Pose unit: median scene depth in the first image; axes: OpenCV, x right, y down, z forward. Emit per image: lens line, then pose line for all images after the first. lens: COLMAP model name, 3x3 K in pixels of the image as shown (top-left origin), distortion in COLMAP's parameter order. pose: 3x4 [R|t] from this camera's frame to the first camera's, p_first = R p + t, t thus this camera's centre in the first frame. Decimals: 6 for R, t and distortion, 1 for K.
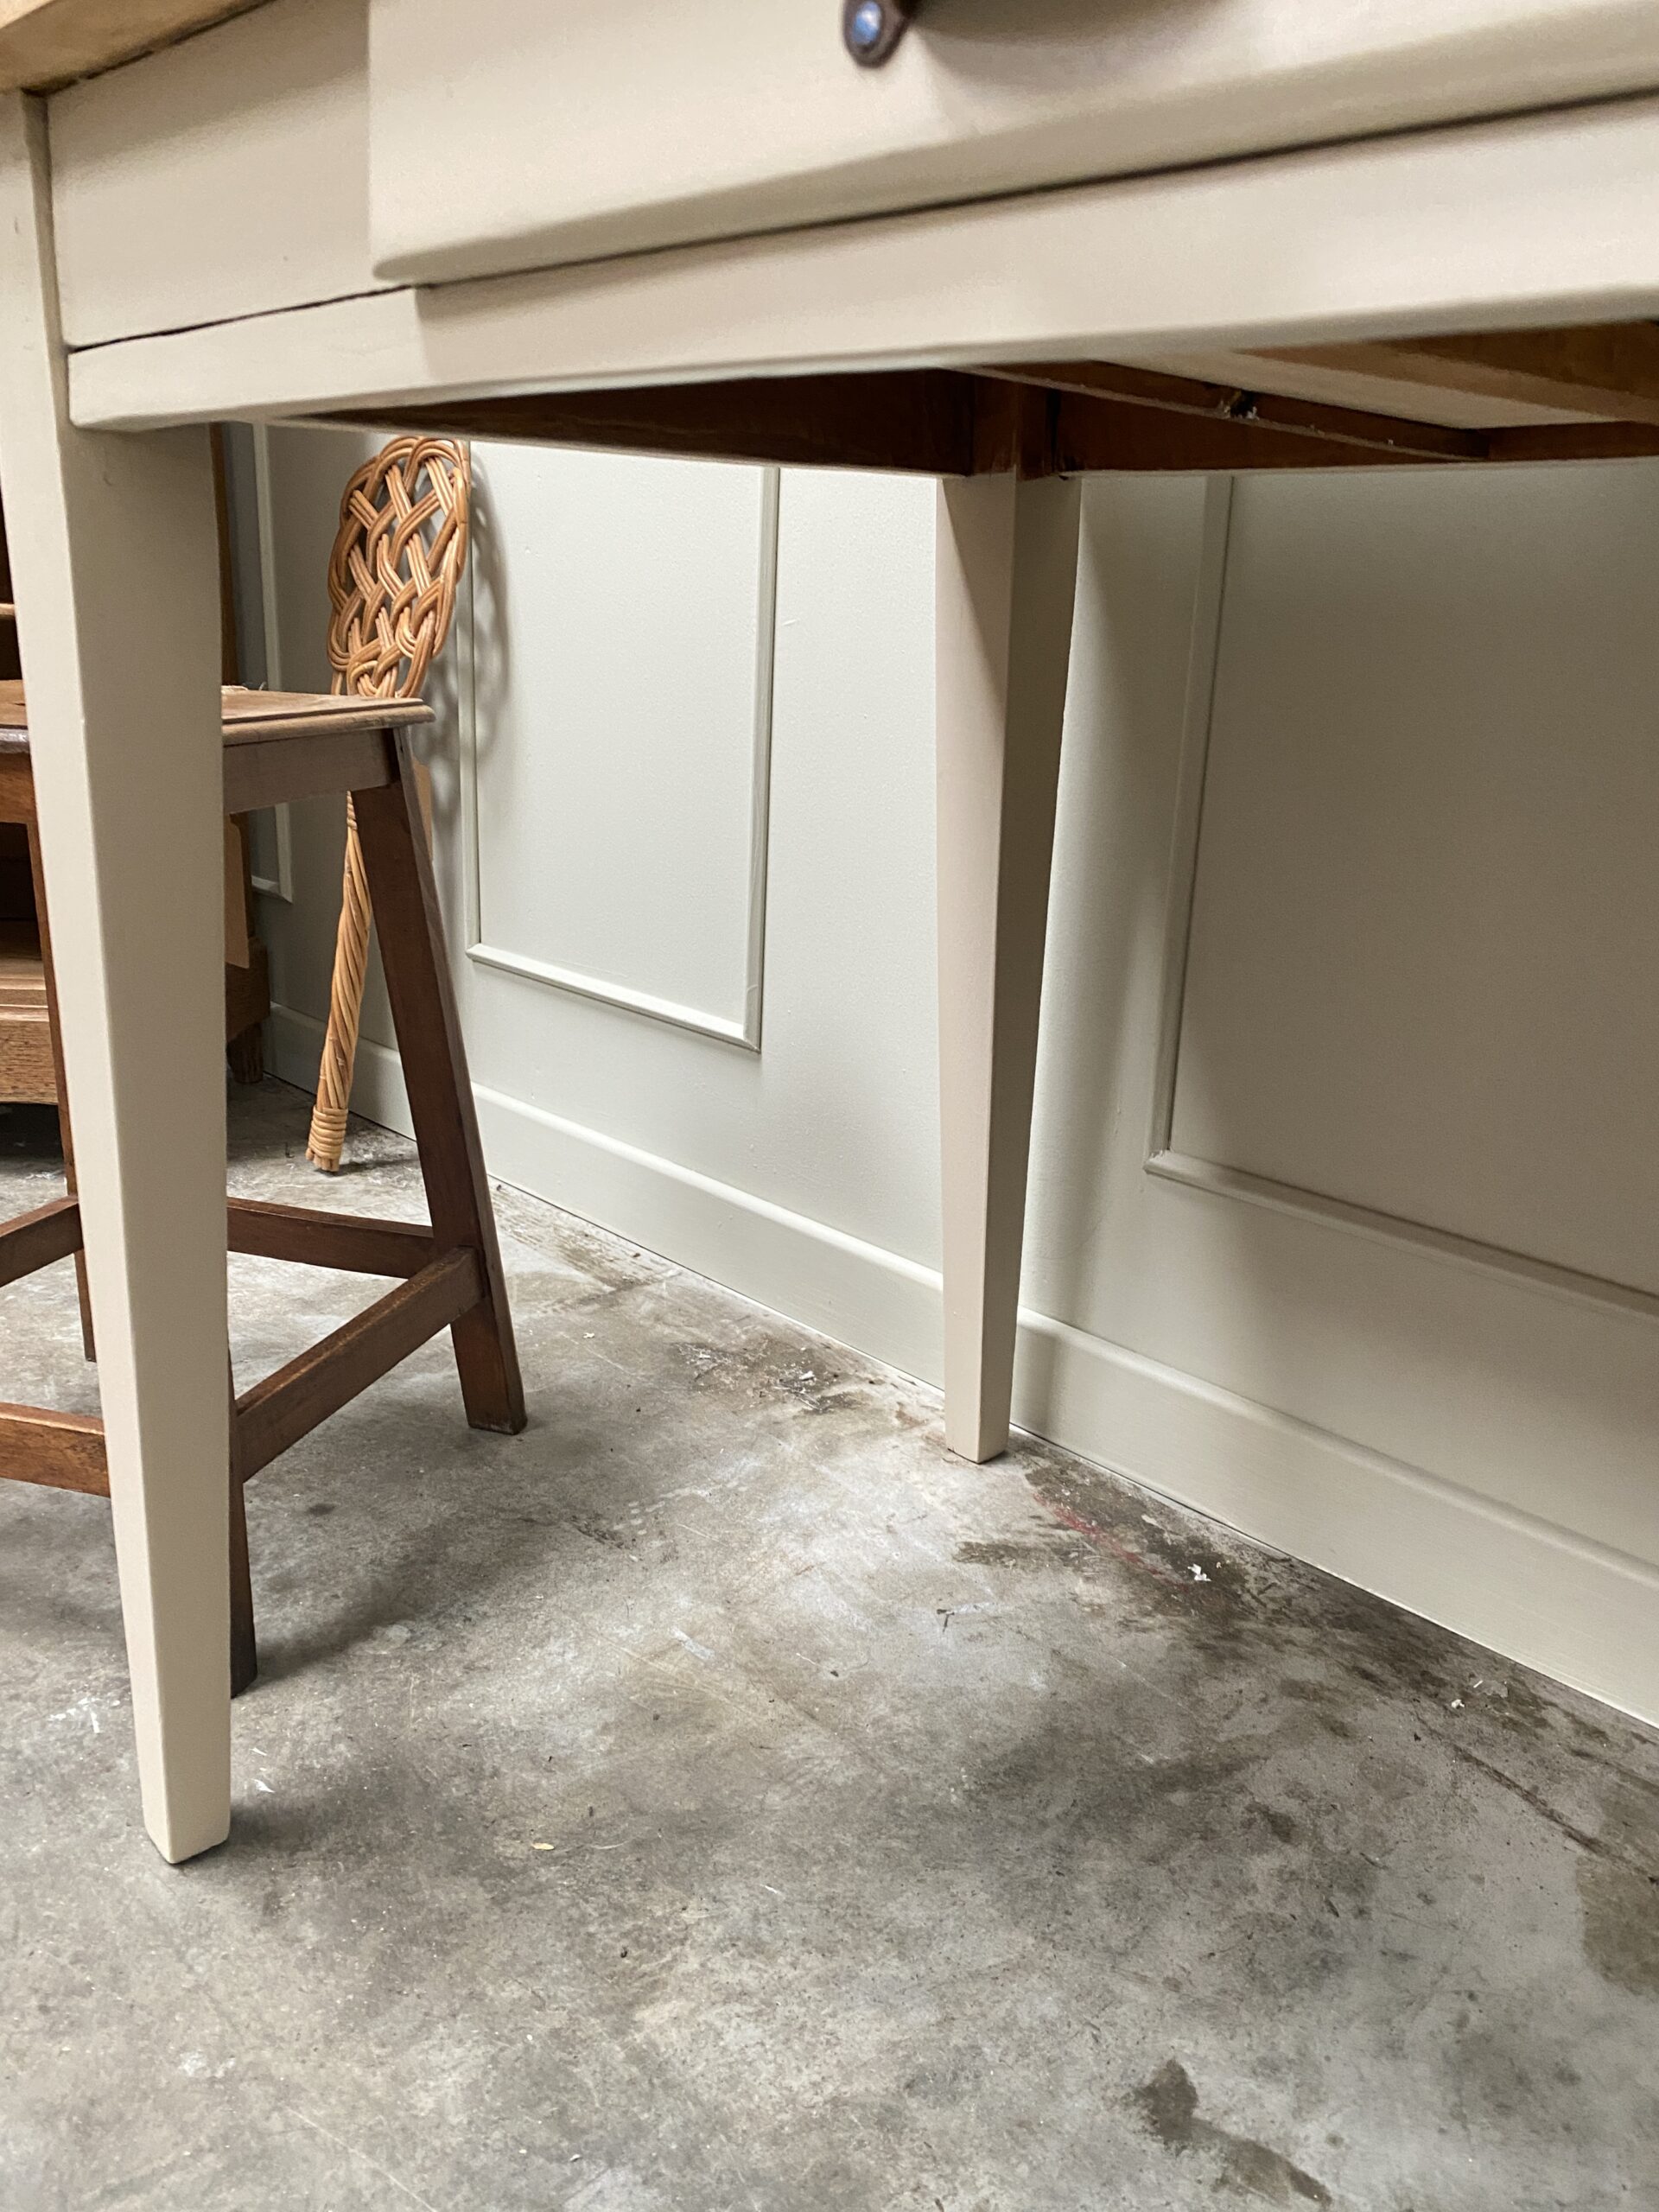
lens RADIAL K [[1692.8, 0, 850.5], [0, 1692.8, 1070.8], [0, 0, 1]] dist [0.016286, -0.013485]
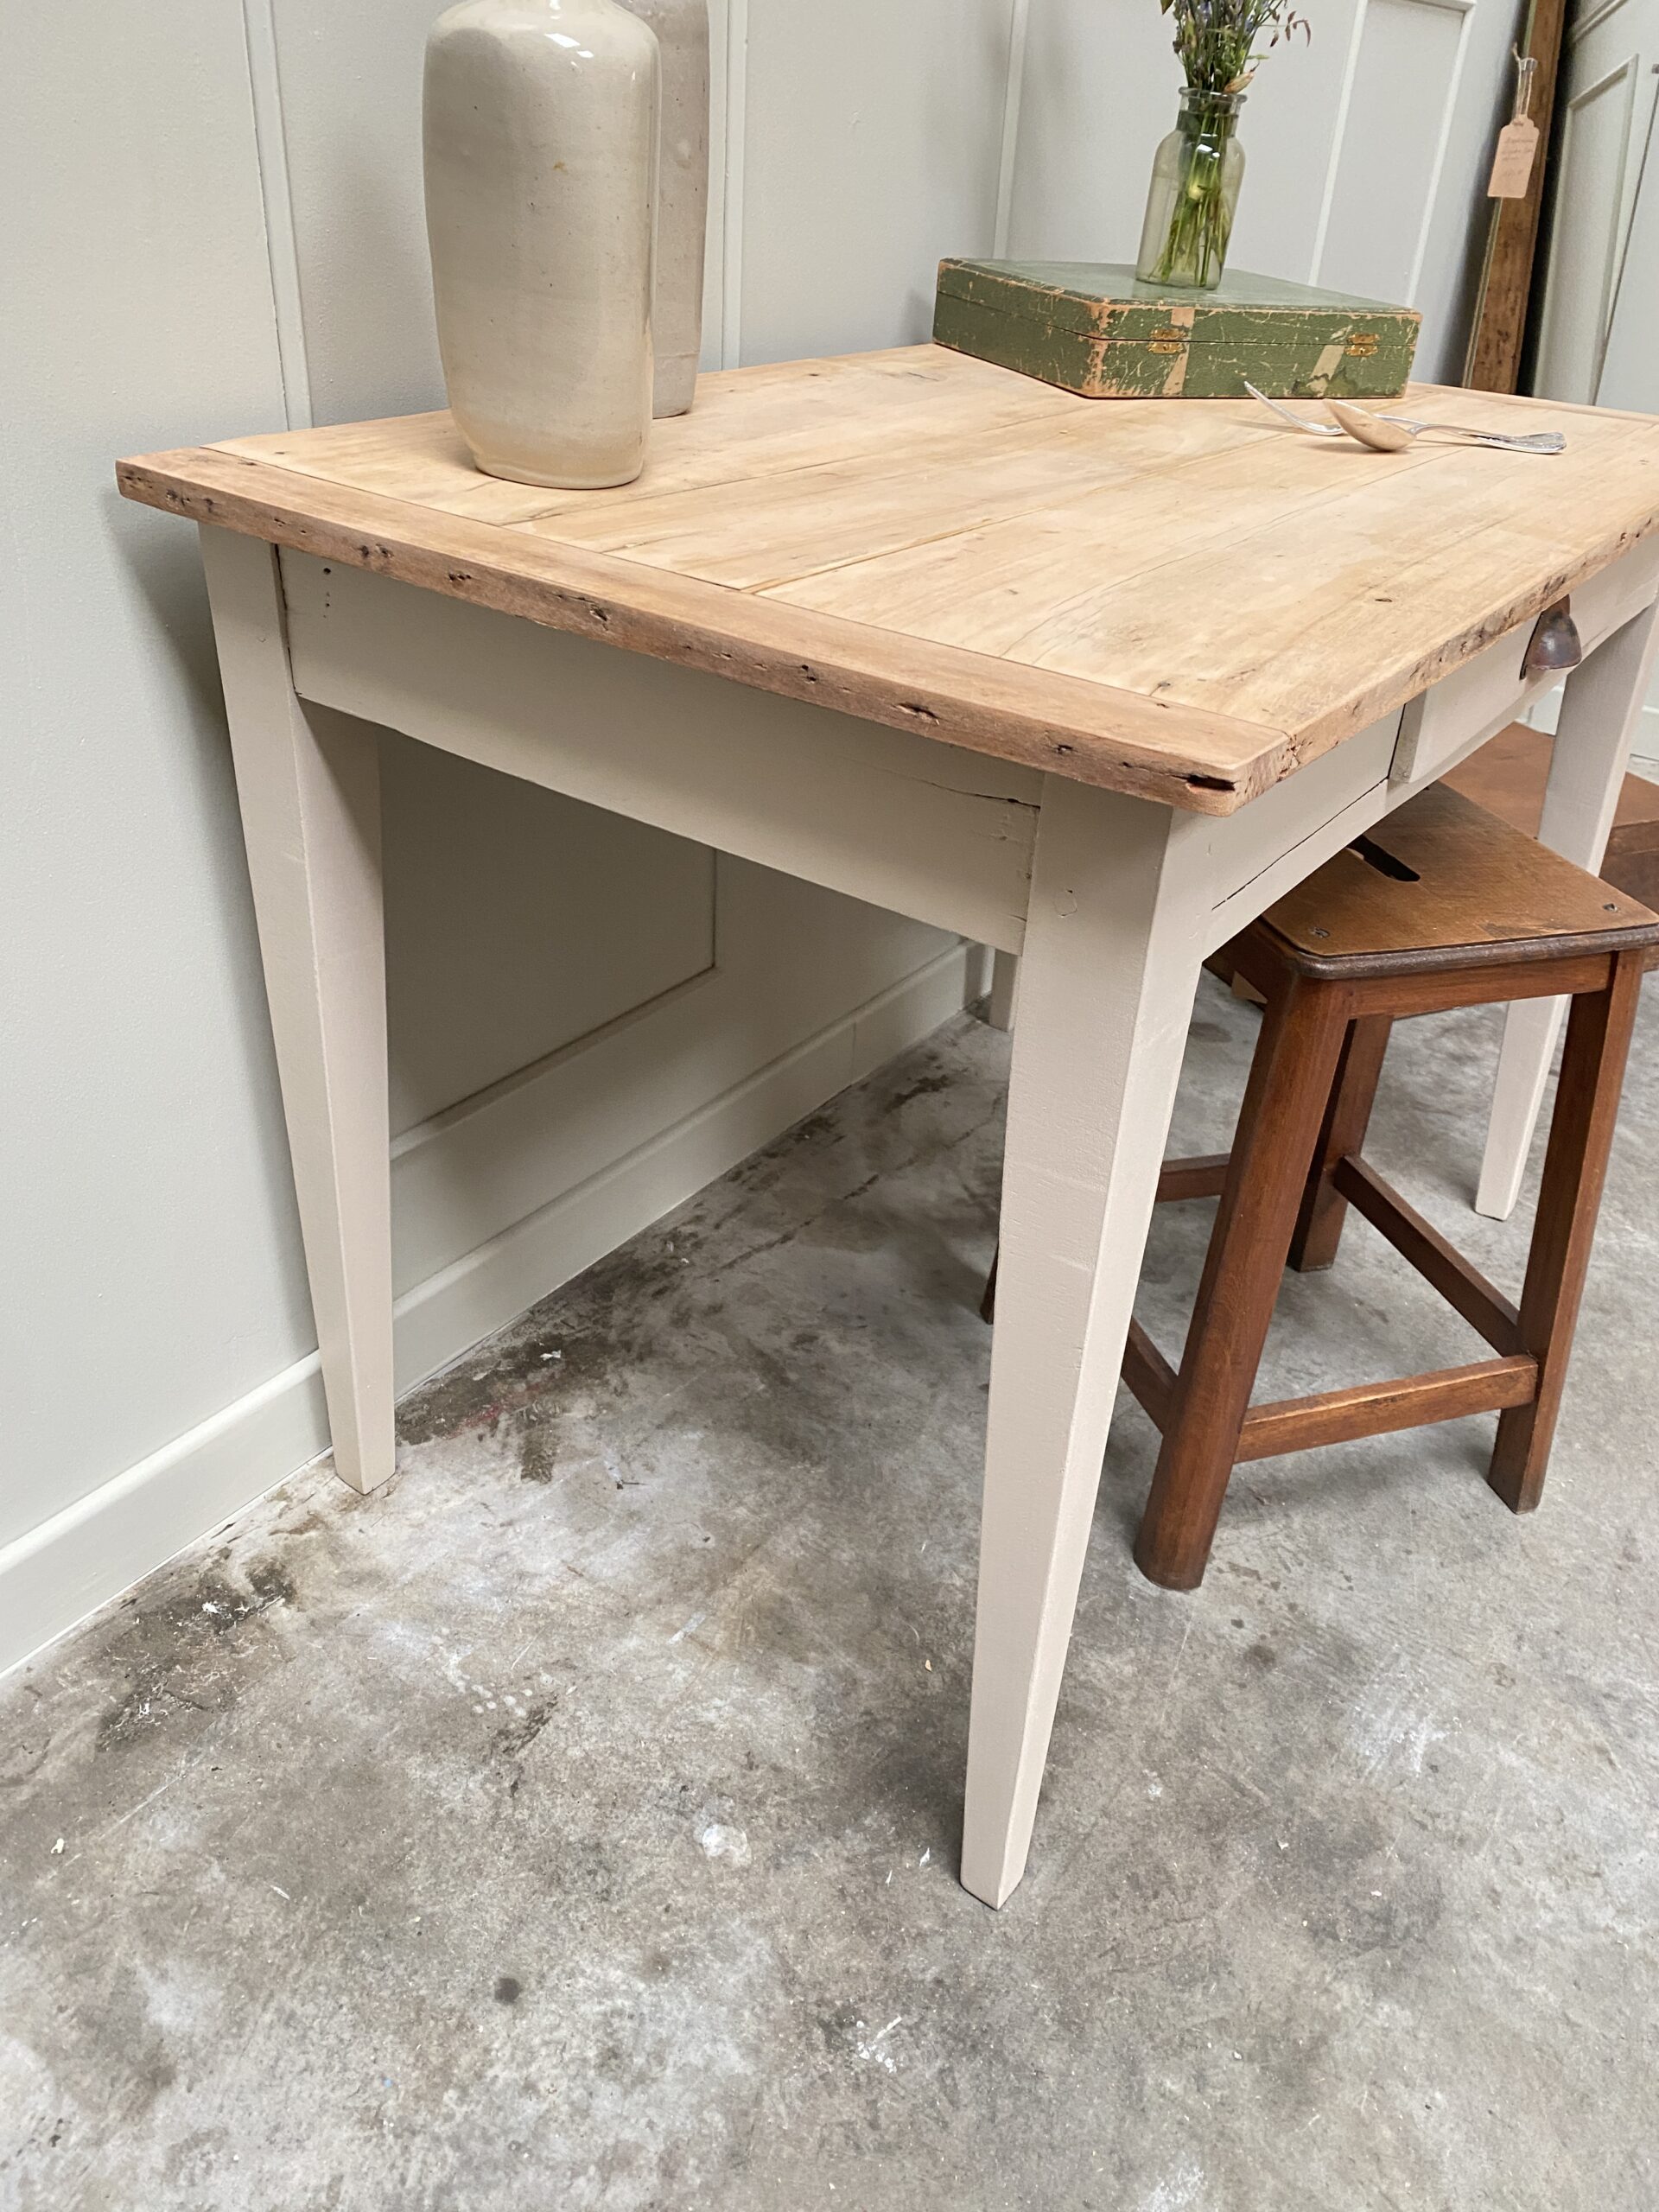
lens RADIAL K [[1692.8, 0, 839.2], [0, 1692.8, 1092.0], [0, 0, 1]] dist [0.016286, -0.013485]
pose [[-0.182607, -0.547975, 0.816320, -0.917643], [0.205126, 0.790775, 0.576714, -0.674043], [-0.961550, 0.272761, -0.031997, 0.821904]]
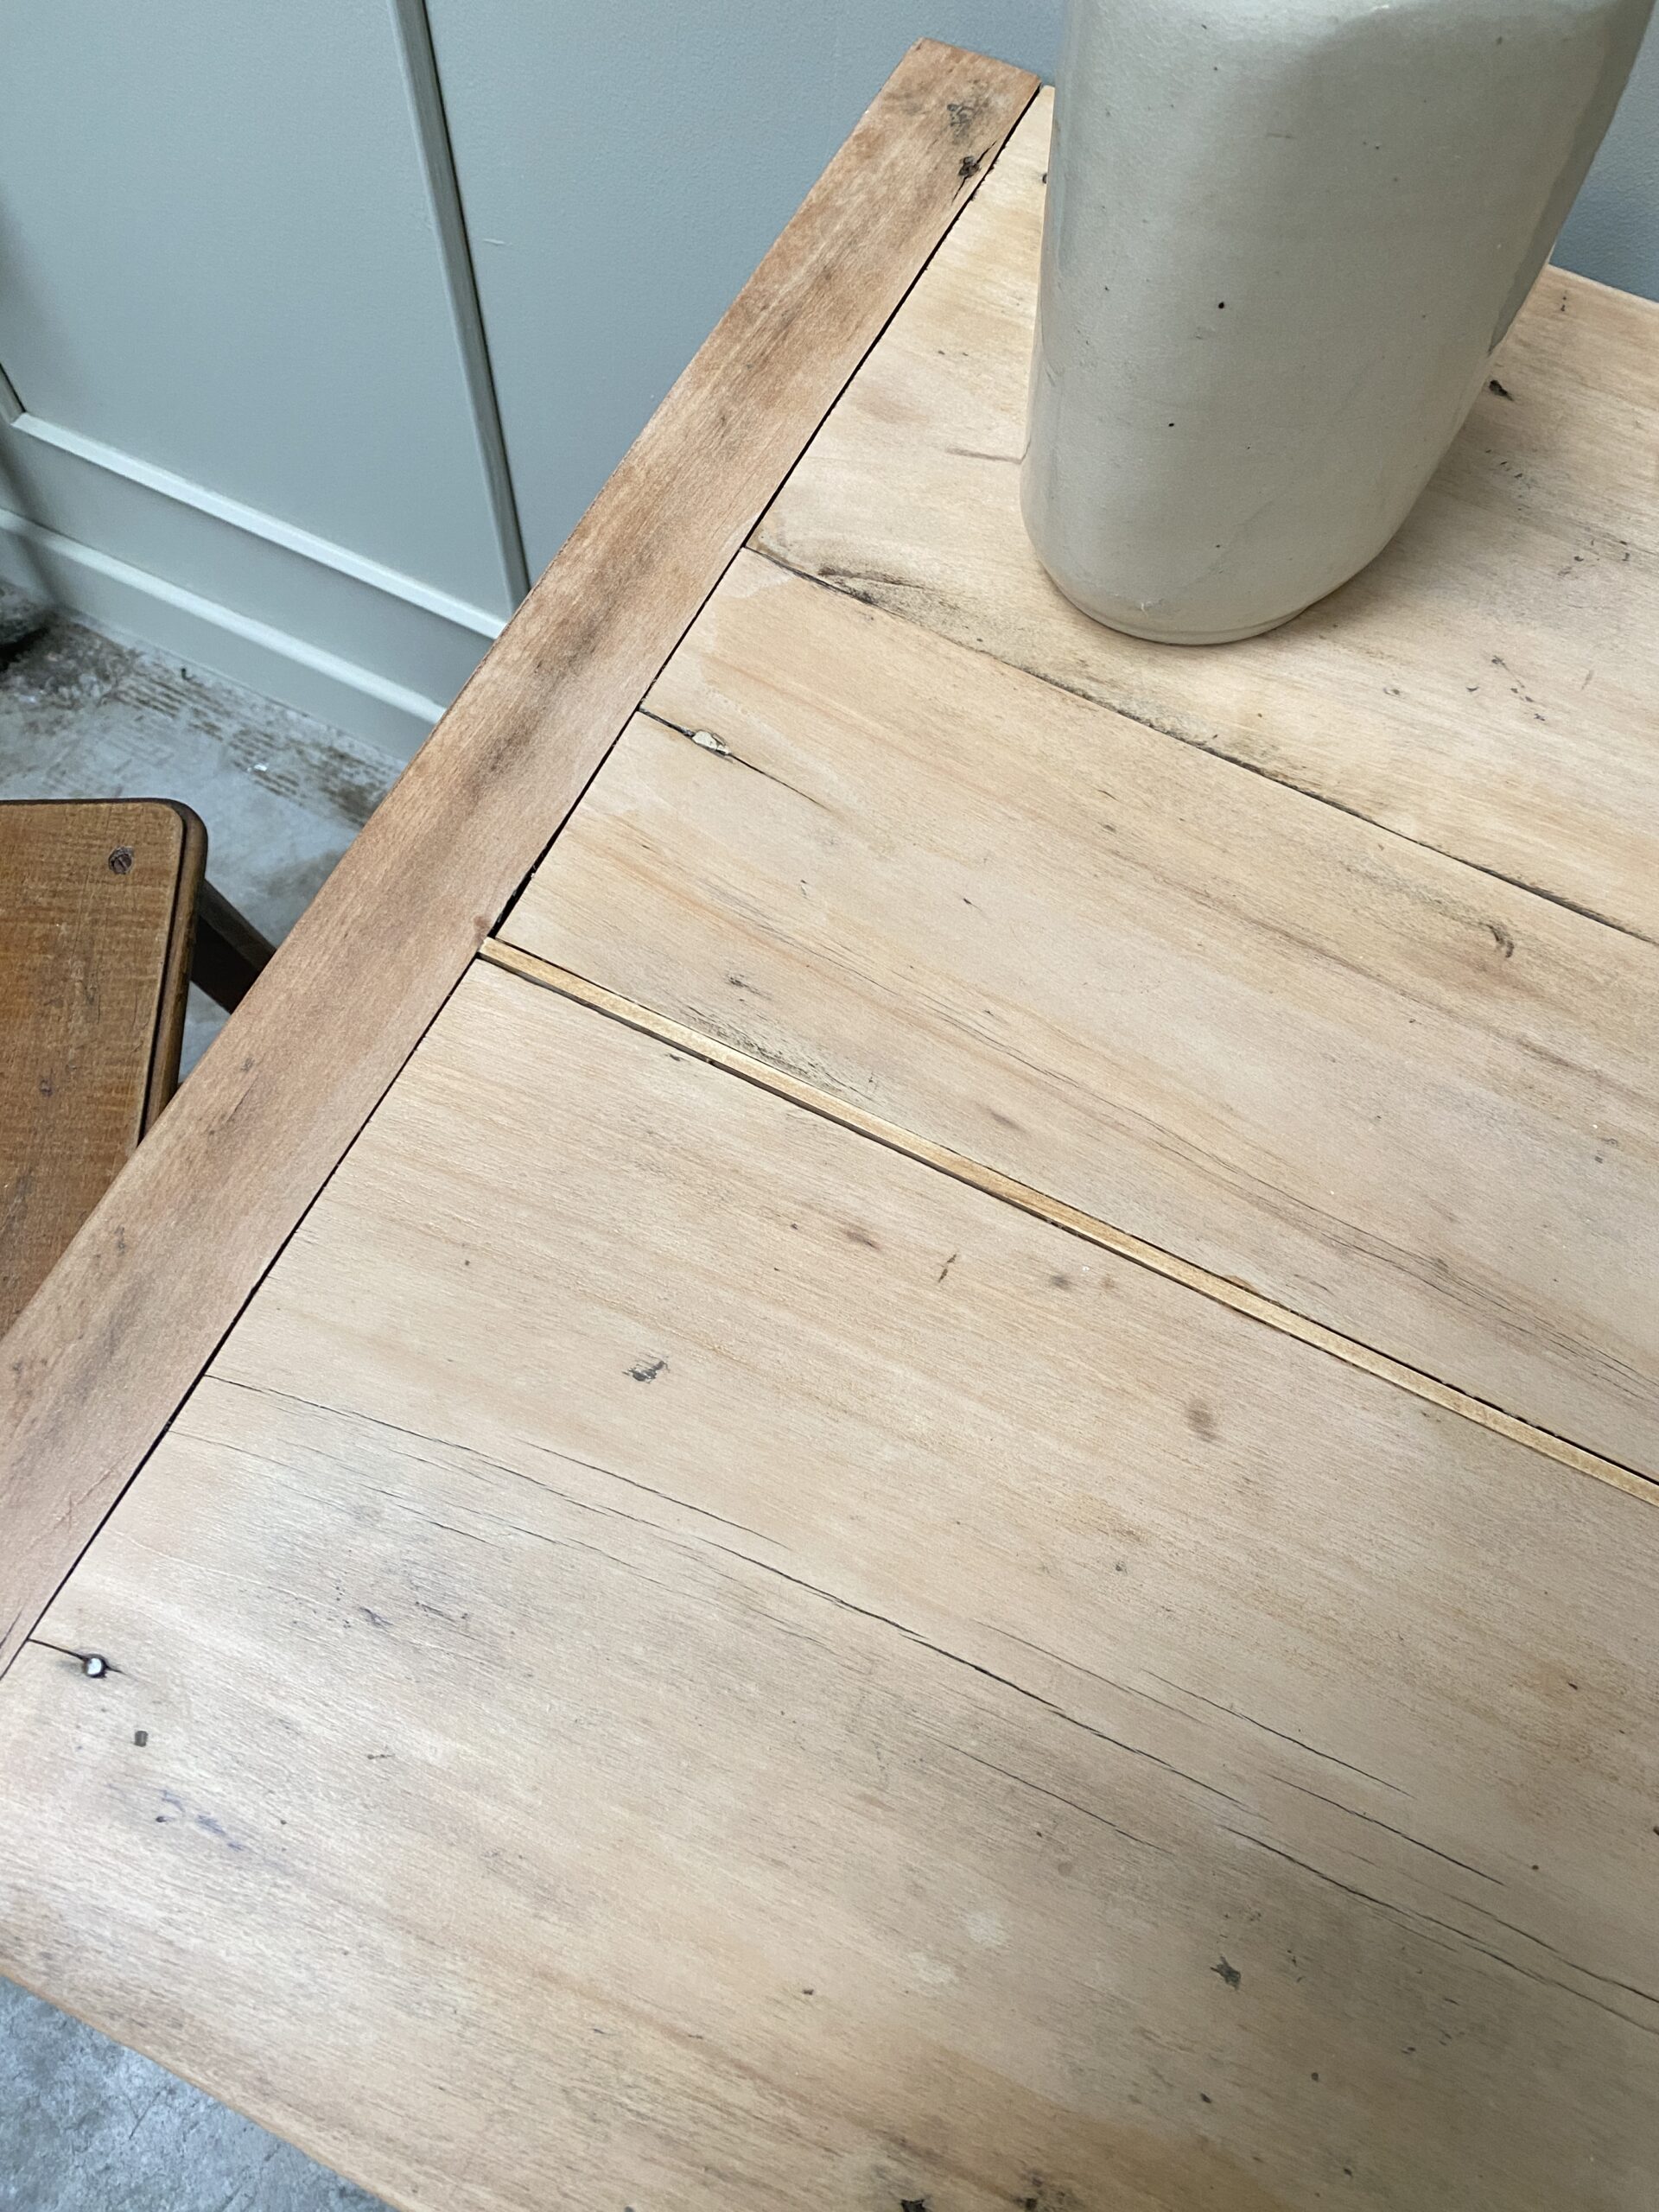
lens RADIAL K [[1692.8, 0, 818.5], [0, 1692.8, 1061.7], [0, 0, 1]] dist [0.016286, -0.013485]
pose [[0.943361, -0.310472, 0.116953, -0.118514], [0.102353, 0.607669, 0.787567, -0.761305], [-0.315586, -0.730989, 0.605029, 0.431572]]
